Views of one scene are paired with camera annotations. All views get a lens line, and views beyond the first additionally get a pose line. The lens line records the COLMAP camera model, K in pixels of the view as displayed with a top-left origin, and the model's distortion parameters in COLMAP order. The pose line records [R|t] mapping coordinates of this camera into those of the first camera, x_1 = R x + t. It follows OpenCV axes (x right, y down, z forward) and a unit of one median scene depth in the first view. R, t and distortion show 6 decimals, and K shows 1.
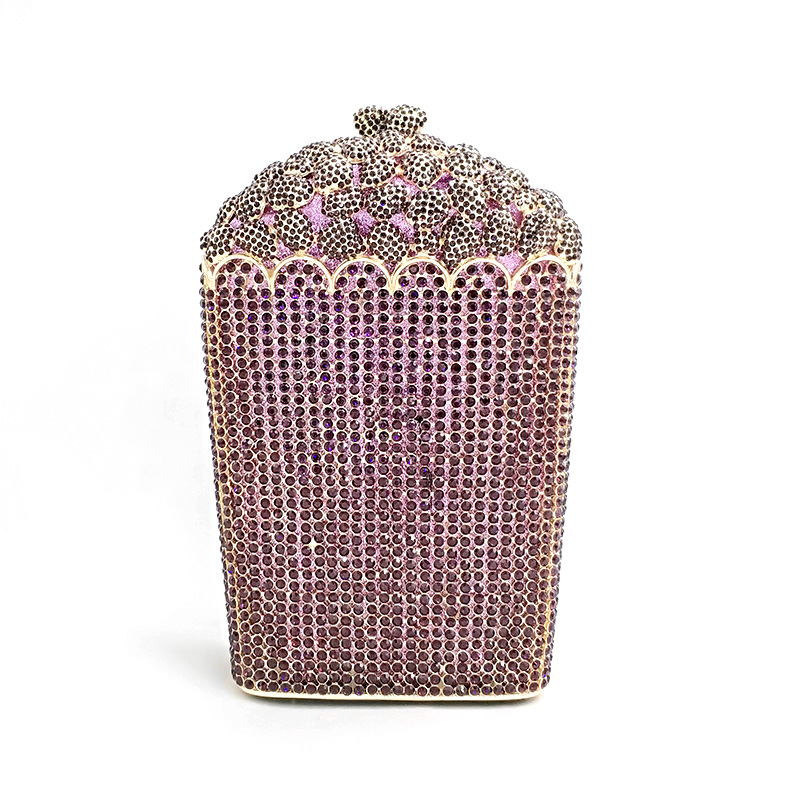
lens RADIAL K [[790.4, 0, 398.6], [0, 790.4, 448.0], [0, 0, 1]] dist [0.087988, -0.017264]
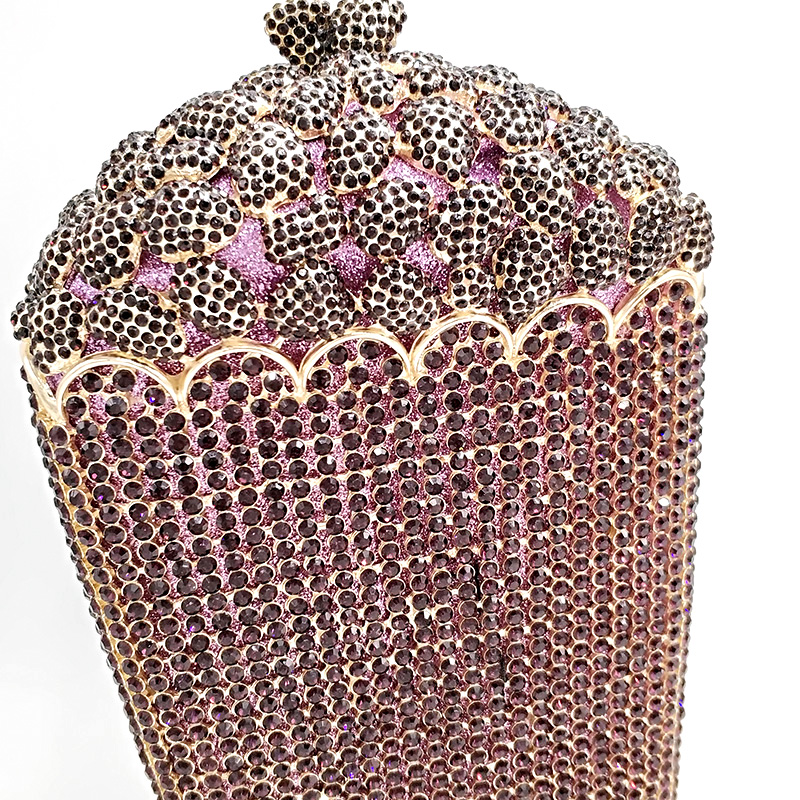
lens RADIAL K [[790.4, 0, 398.6], [0, 790.4, 448.0], [0, 0, 1]] dist [0.087988, -0.017264]
pose [[0.973262, -0.164127, 0.160698, -0.114062], [0.131906, 0.972102, 0.193957, -0.264201], [-0.188049, -0.167574, 0.967759, 0.485682]]
